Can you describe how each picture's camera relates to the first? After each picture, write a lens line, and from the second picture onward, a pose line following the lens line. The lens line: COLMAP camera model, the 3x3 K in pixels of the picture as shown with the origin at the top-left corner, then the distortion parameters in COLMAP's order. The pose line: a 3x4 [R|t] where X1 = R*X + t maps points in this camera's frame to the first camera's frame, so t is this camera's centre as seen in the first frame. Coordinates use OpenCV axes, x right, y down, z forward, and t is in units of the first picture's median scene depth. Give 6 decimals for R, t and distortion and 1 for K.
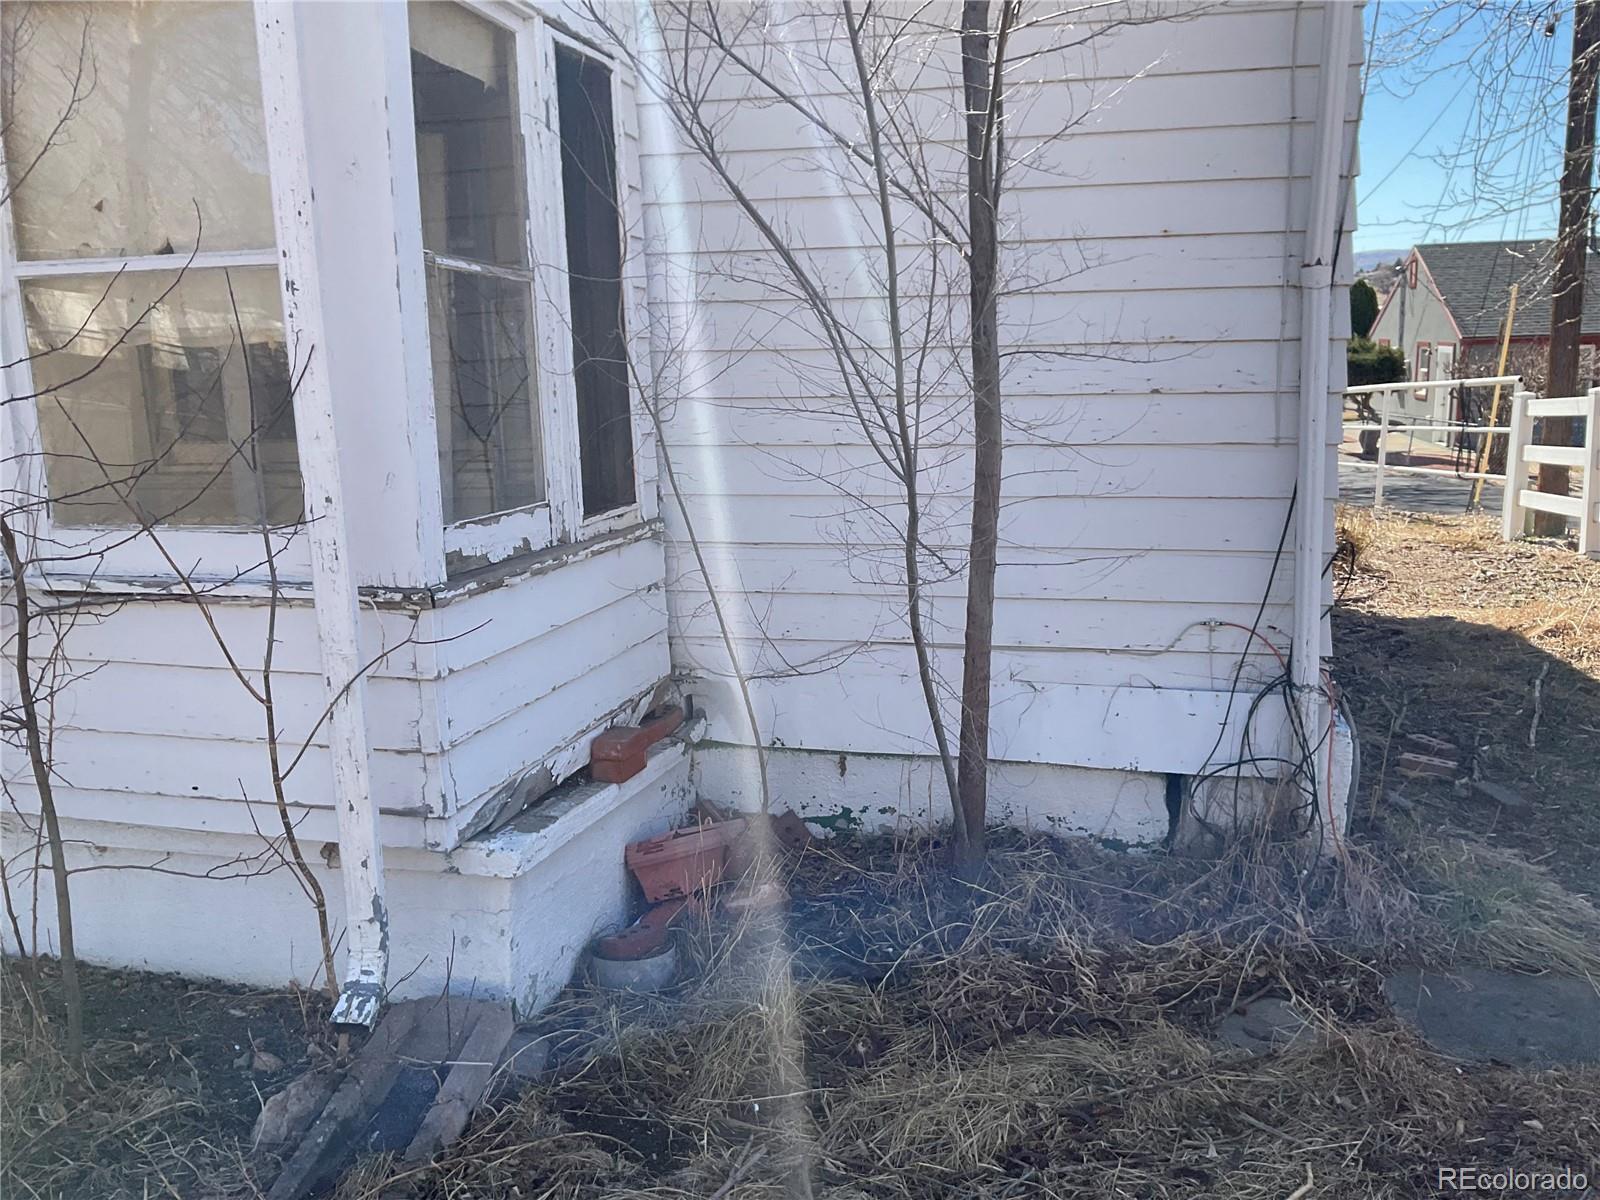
lens RADIAL K [[1320.8, 0, 818.2], [0, 1320.8, 601.9], [0, 0, 1]] dist [0.071729, -0.084763]
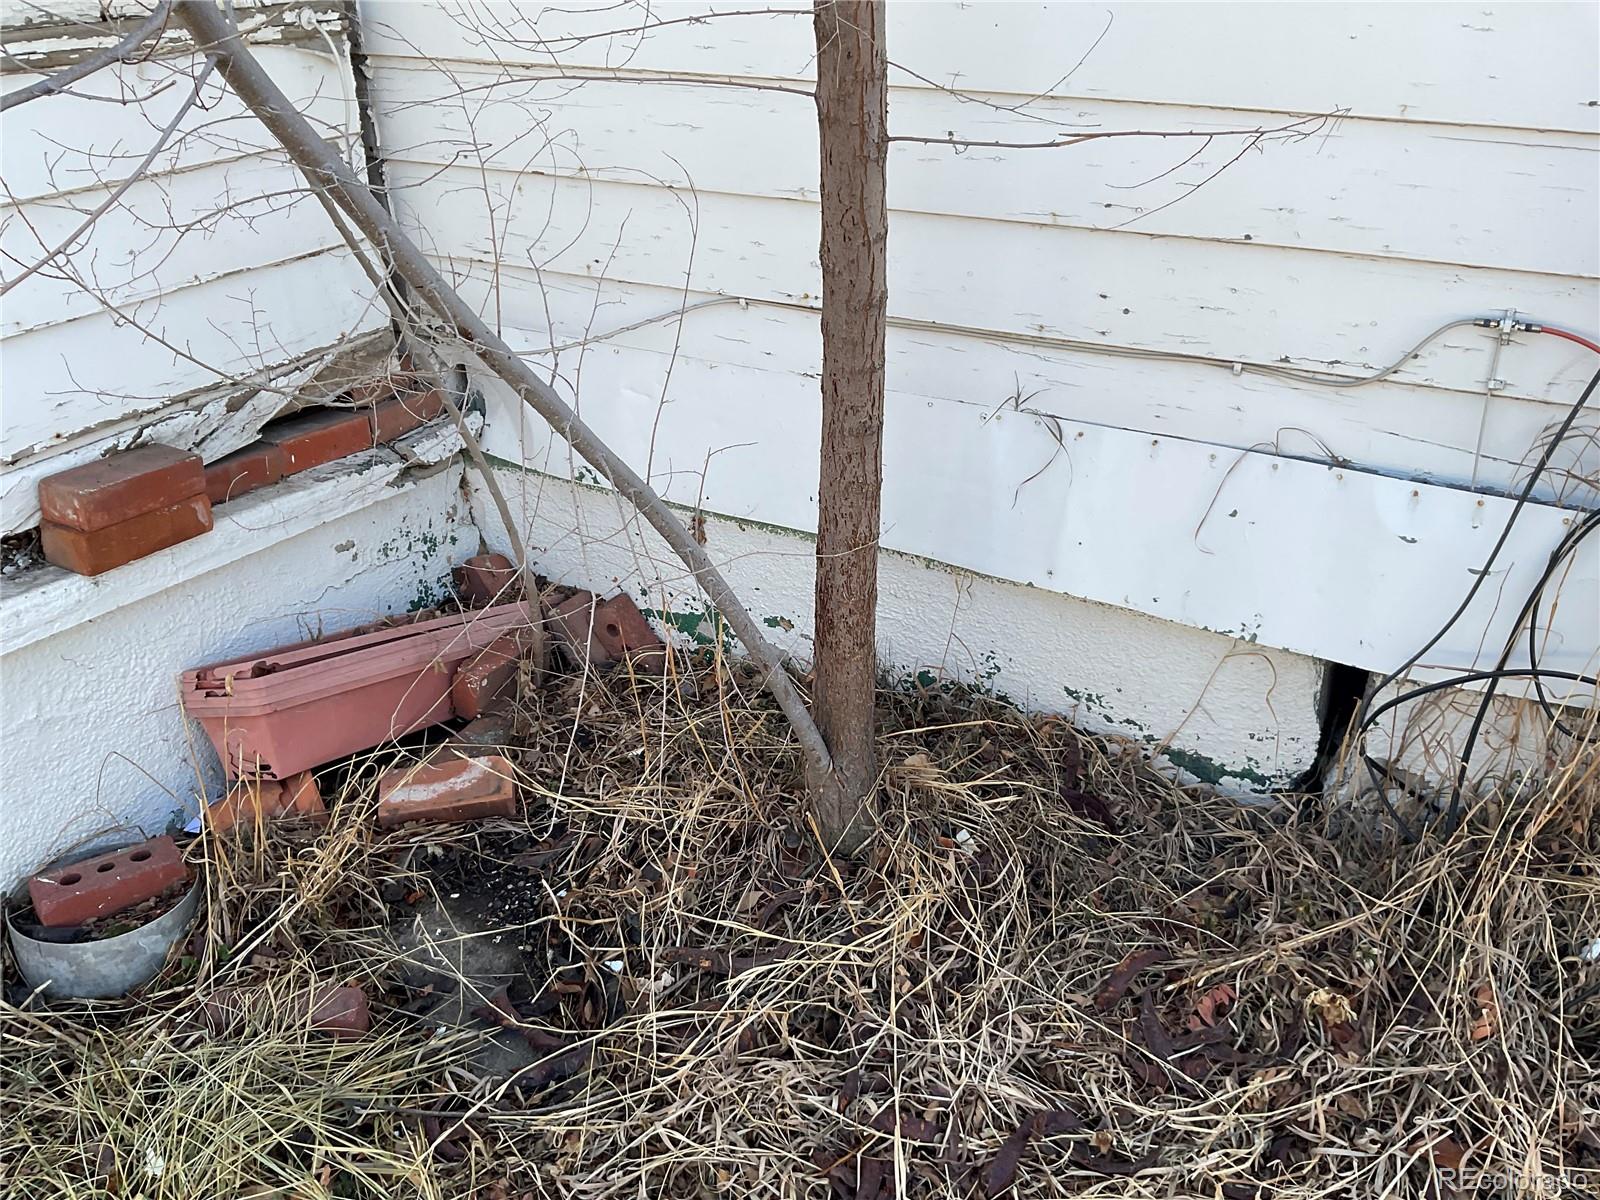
lens RADIAL K [[1320.8, 0, 818.2], [0, 1320.8, 601.9], [0, 0, 1]] dist [0.071729, -0.084763]
pose [[0.966661, 0.128950, -0.221220, 0.193903], [-0.053642, 0.946752, 0.317464, -0.020656], [0.250378, -0.295014, 0.922105, 0.546999]]
